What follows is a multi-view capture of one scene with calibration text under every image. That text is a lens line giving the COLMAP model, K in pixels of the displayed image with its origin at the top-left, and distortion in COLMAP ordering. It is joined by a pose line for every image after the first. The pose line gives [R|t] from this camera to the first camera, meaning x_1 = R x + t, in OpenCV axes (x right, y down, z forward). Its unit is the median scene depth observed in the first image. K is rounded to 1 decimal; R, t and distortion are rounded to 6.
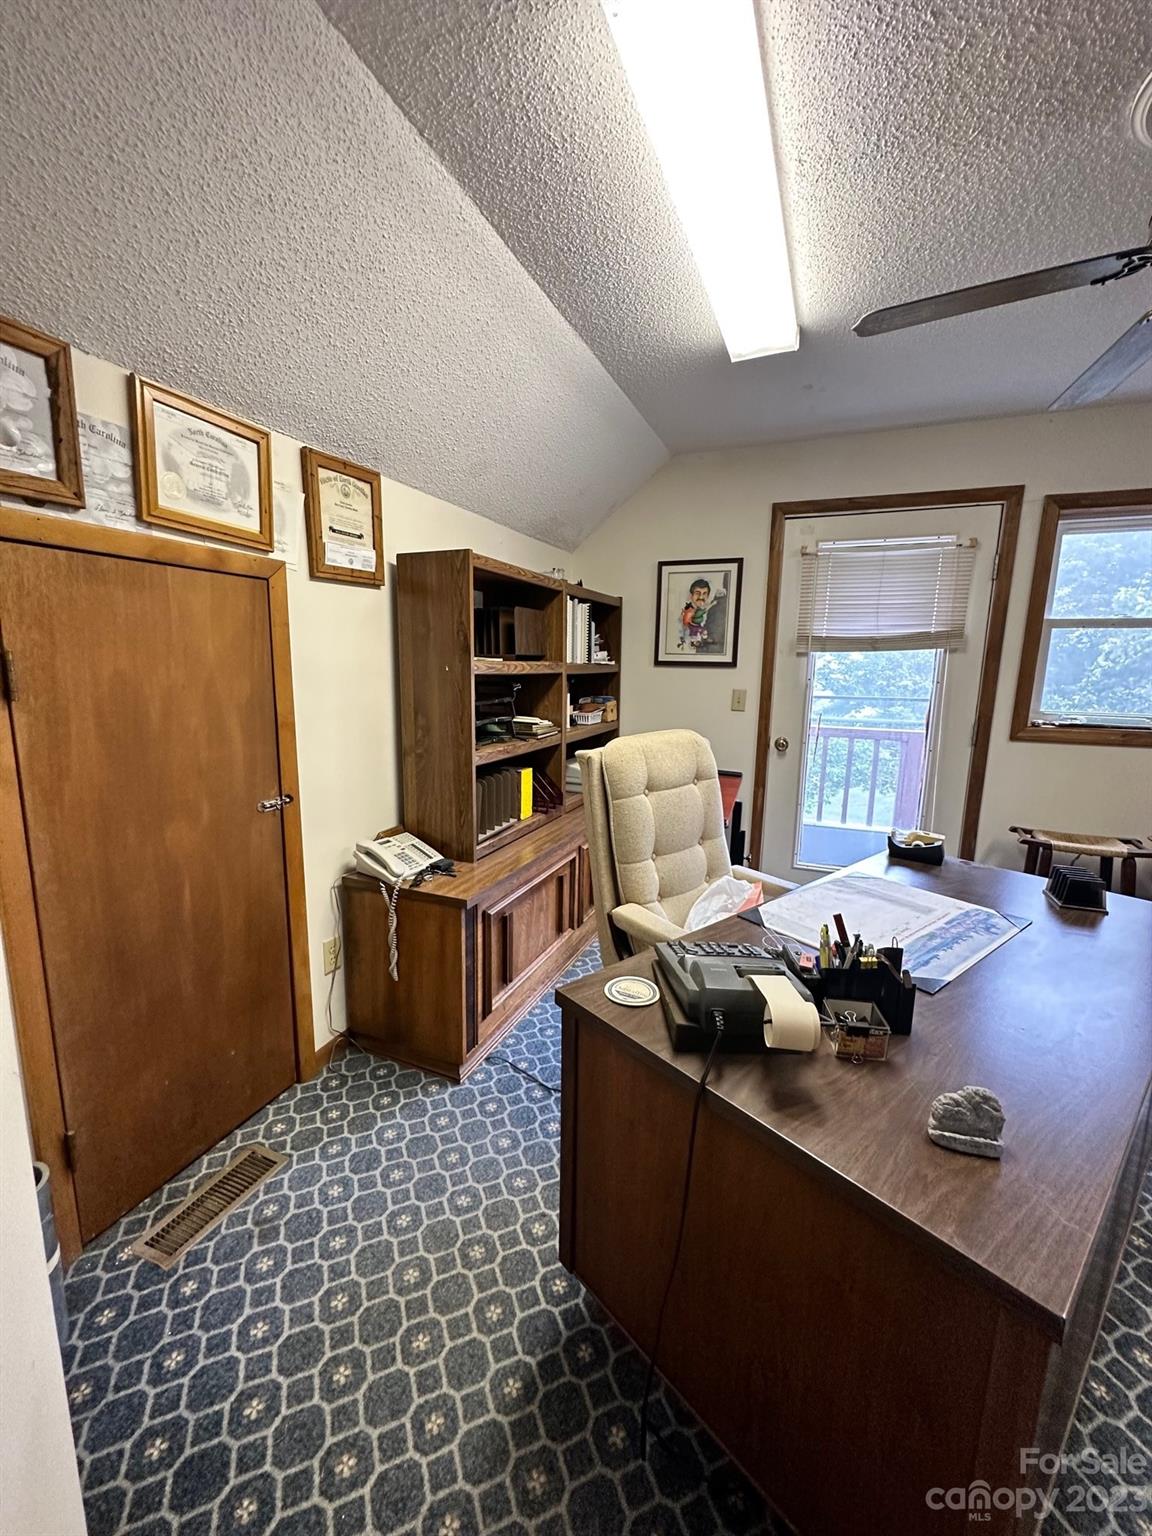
lens RADIAL K [[613.4, 0, 577.5], [0, 613.4, 765.3], [0, 0, 1]] dist [-0.003227, 0.000834]
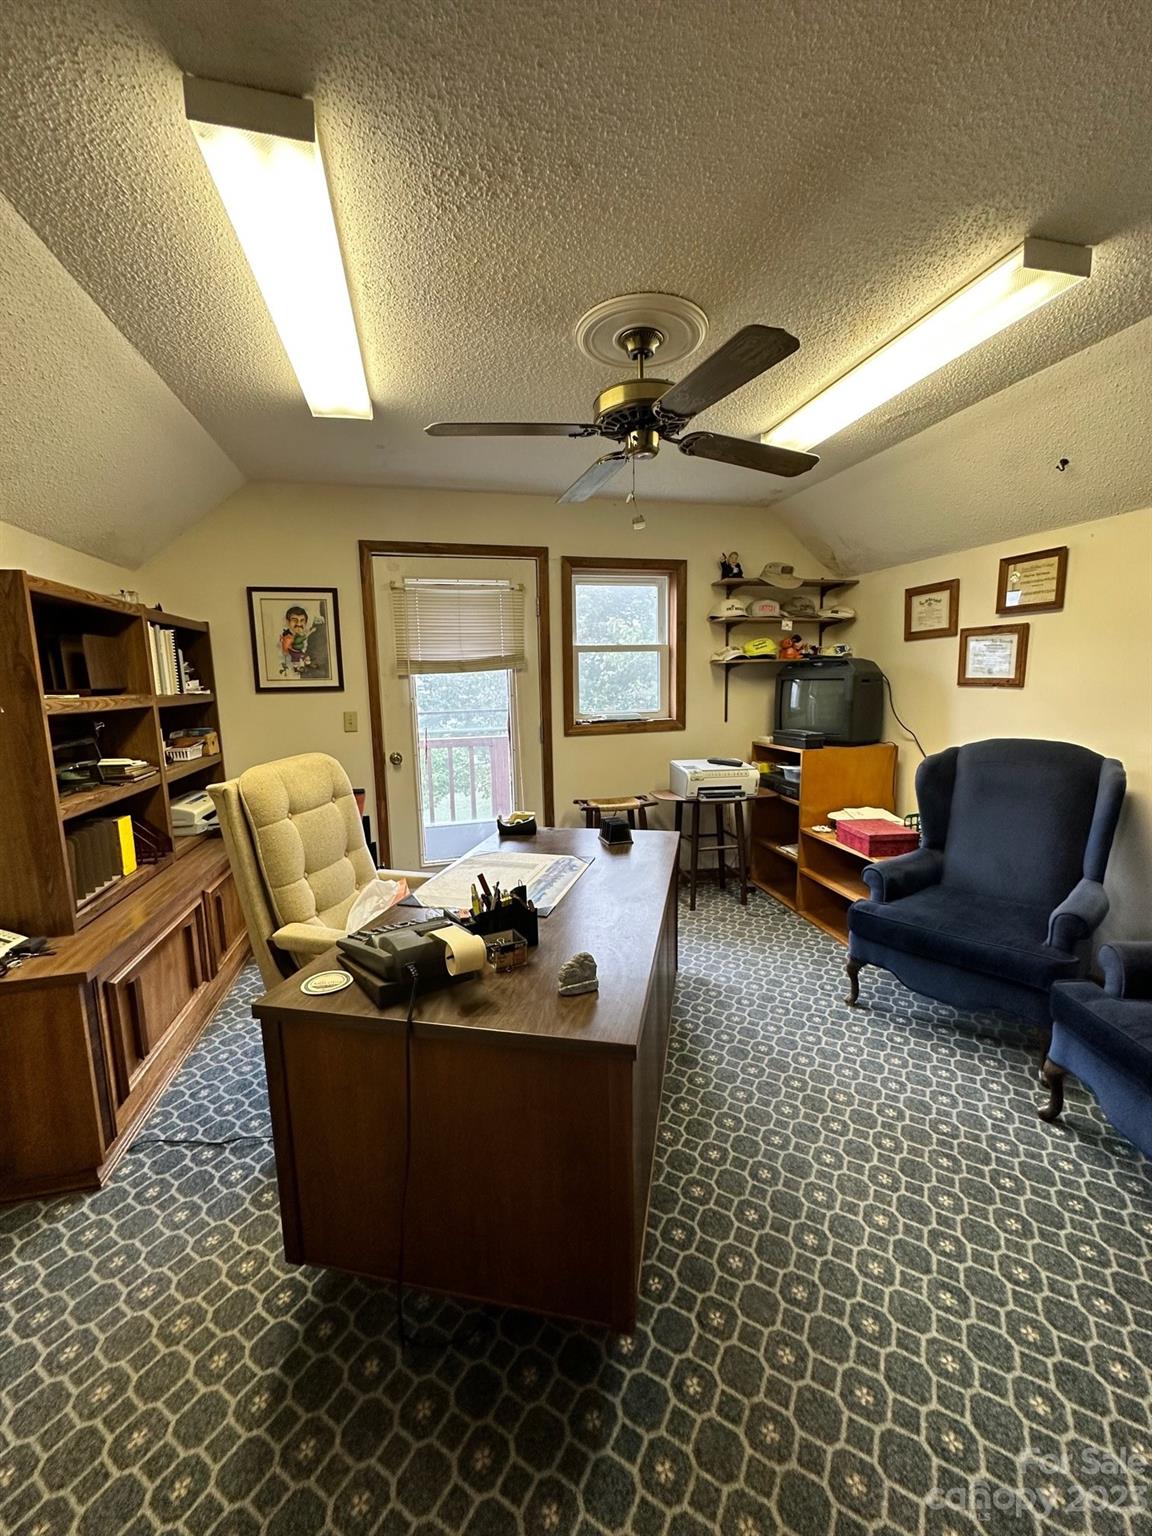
lens RADIAL K [[613.4, 0, 580.4], [0, 613.4, 768.3], [0, 0, 1]] dist [-0.003227, 0.000834]
pose [[0.795513, -0.120101, 0.593915, -0.088805], [0.134661, 0.990691, 0.019966, 0.008145], [-0.590784, 0.064094, 0.804280, -0.117323]]
